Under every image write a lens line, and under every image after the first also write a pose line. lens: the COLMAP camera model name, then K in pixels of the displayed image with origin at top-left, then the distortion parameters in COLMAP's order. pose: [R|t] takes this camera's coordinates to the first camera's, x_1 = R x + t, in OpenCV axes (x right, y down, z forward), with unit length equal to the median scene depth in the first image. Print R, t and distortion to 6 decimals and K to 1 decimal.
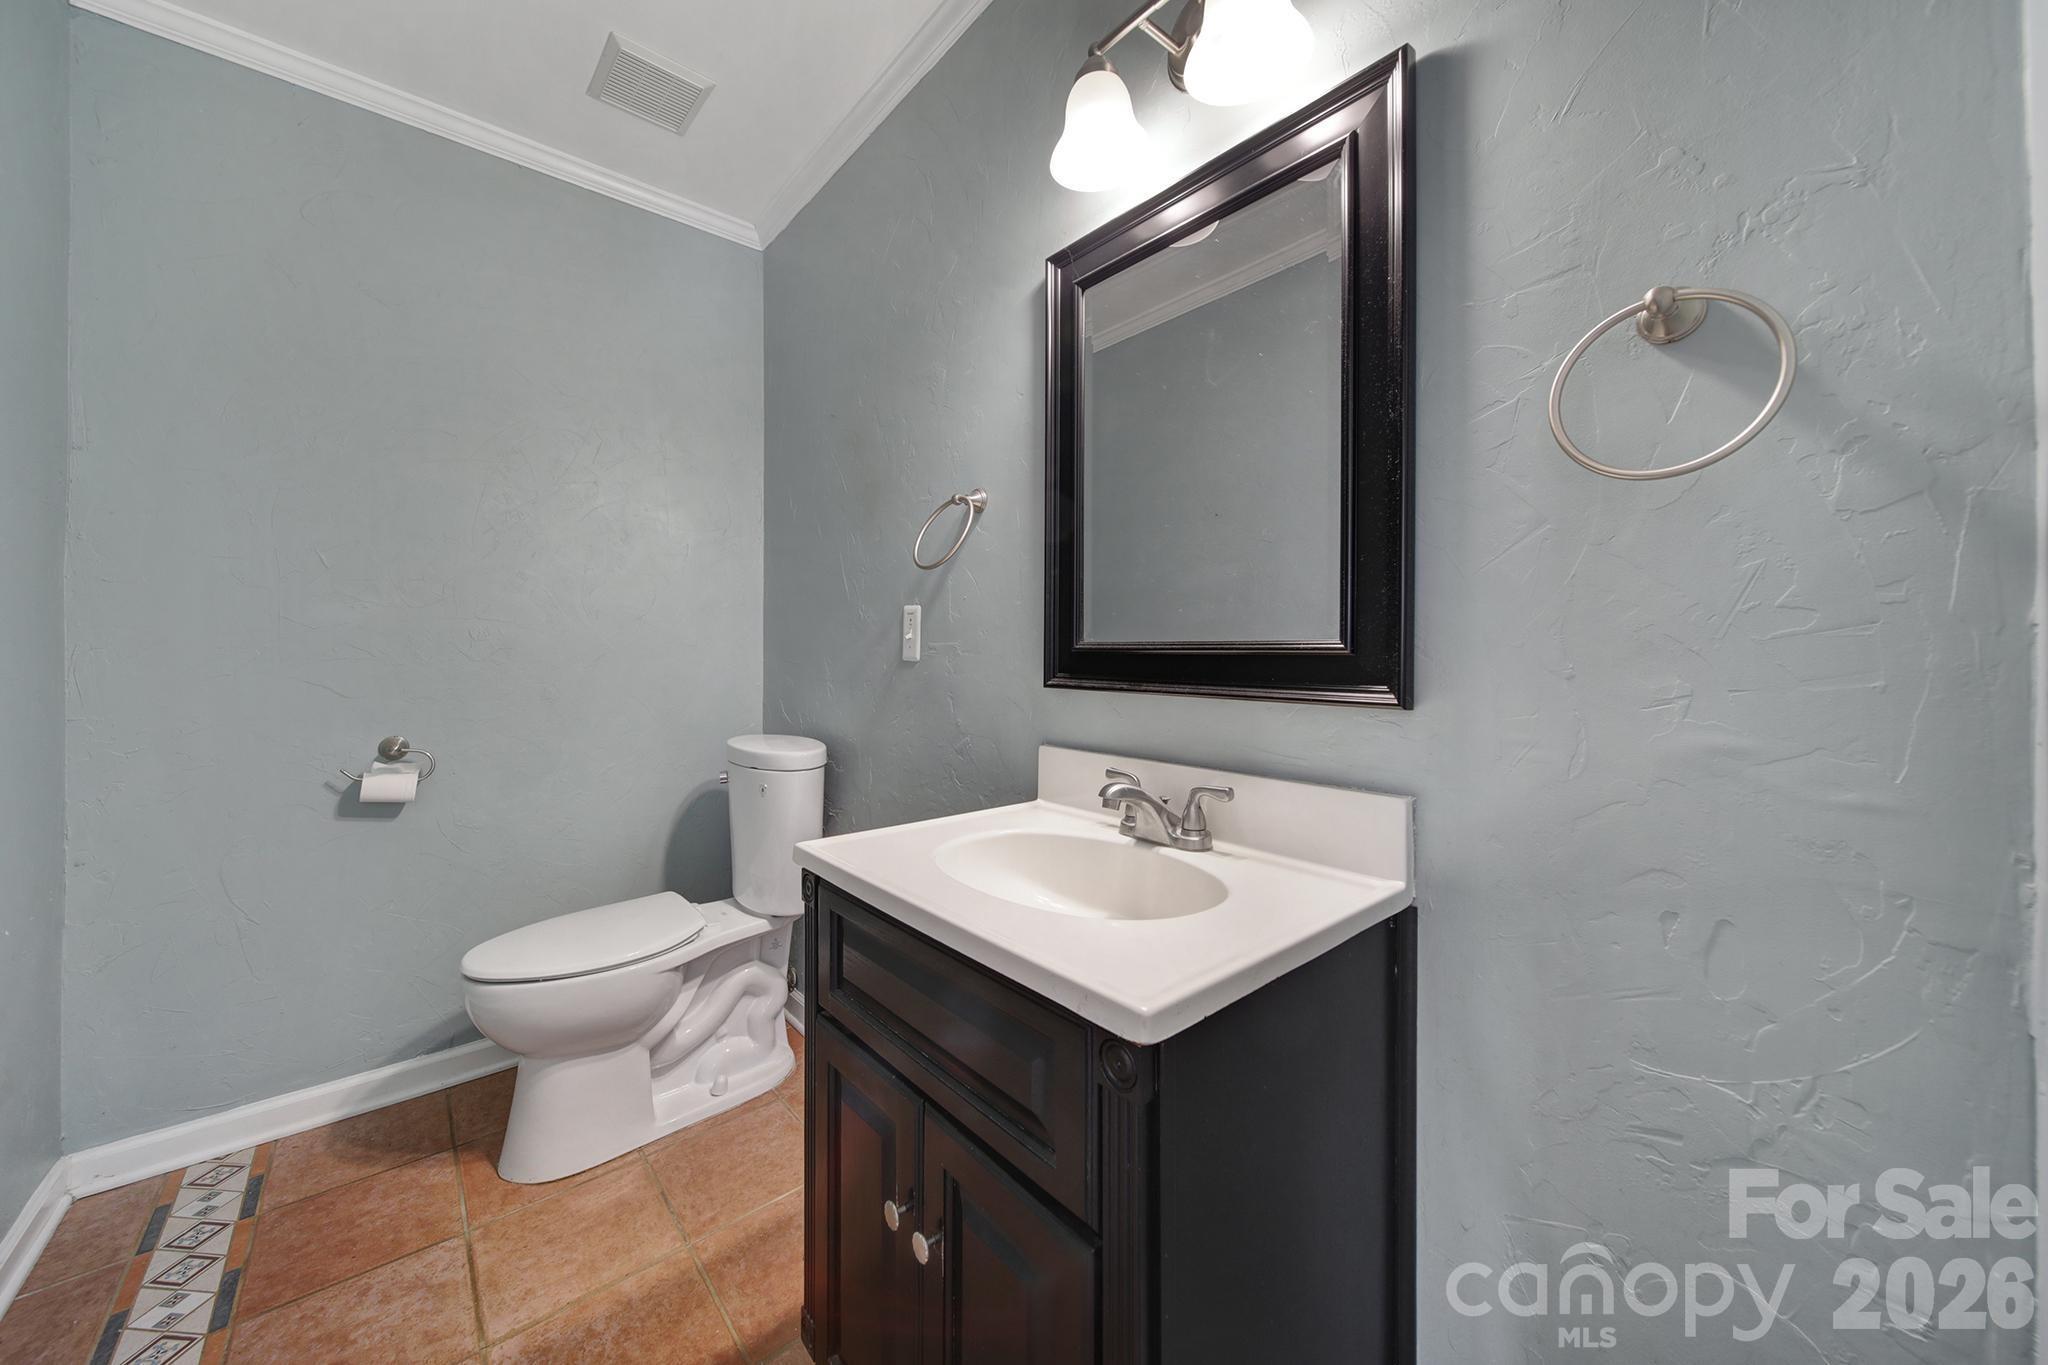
lens RADIAL K [[734.7, 0, 1026.3], [0, 734.7, 661.8], [0, 0, 1]] dist [0.000851, -0.000743]
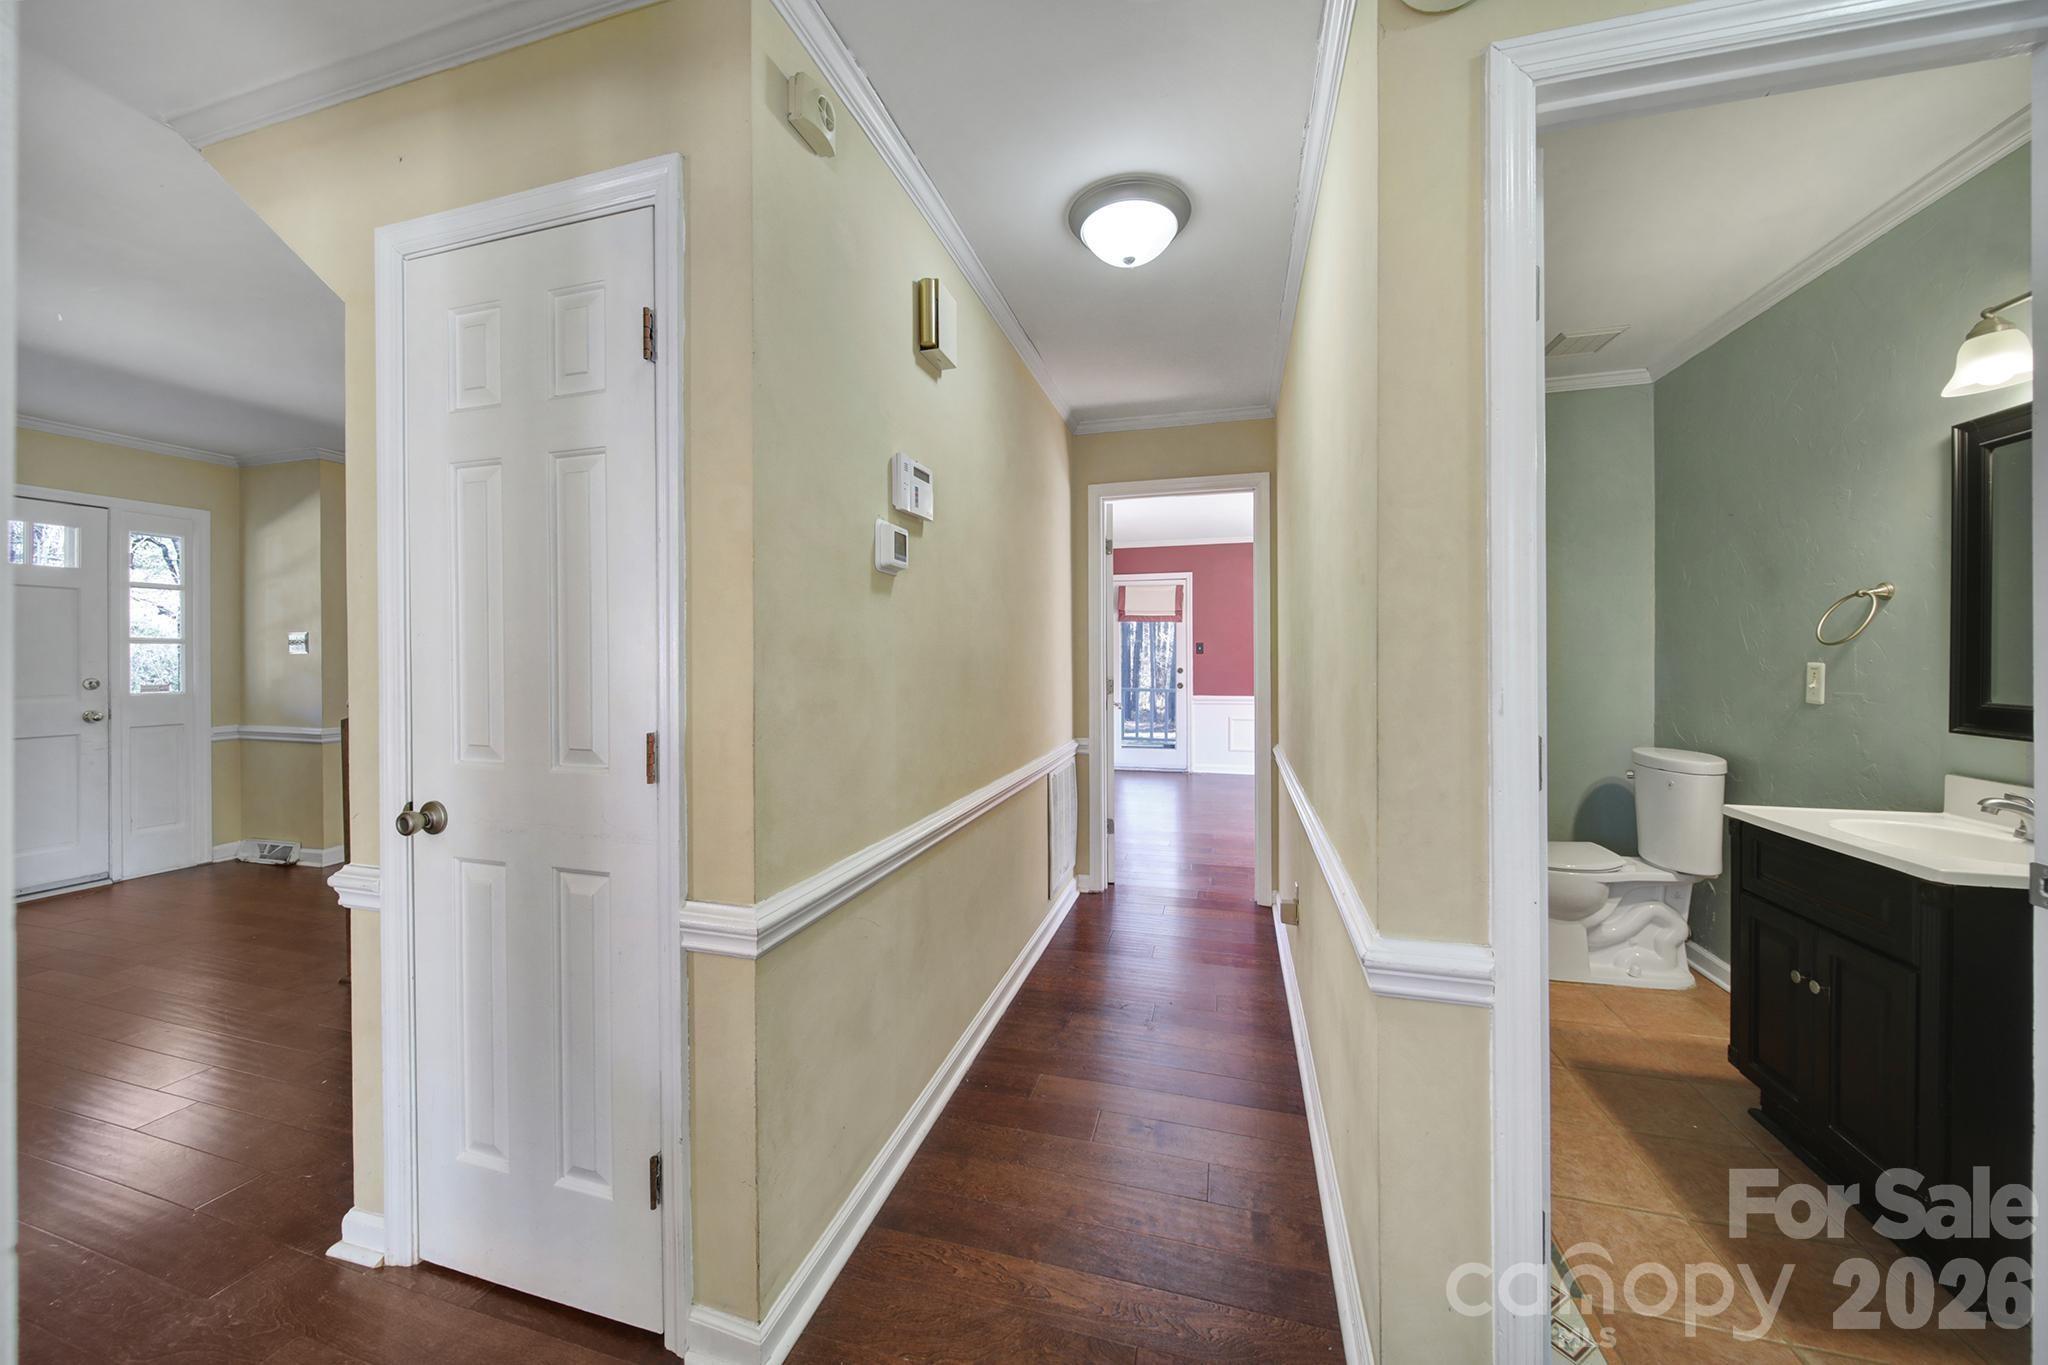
lens RADIAL K [[734.7, 0, 1015.5], [0, 734.7, 661.9], [0, 0, 1]] dist [0.000851, -0.000743]
pose [[0.545753, -0.000319, -0.837946, 0.178502], [-0.000938, 0.999999, -0.000992, -0.077102], [0.837946, 0.001327, 0.545752, -0.999434]]
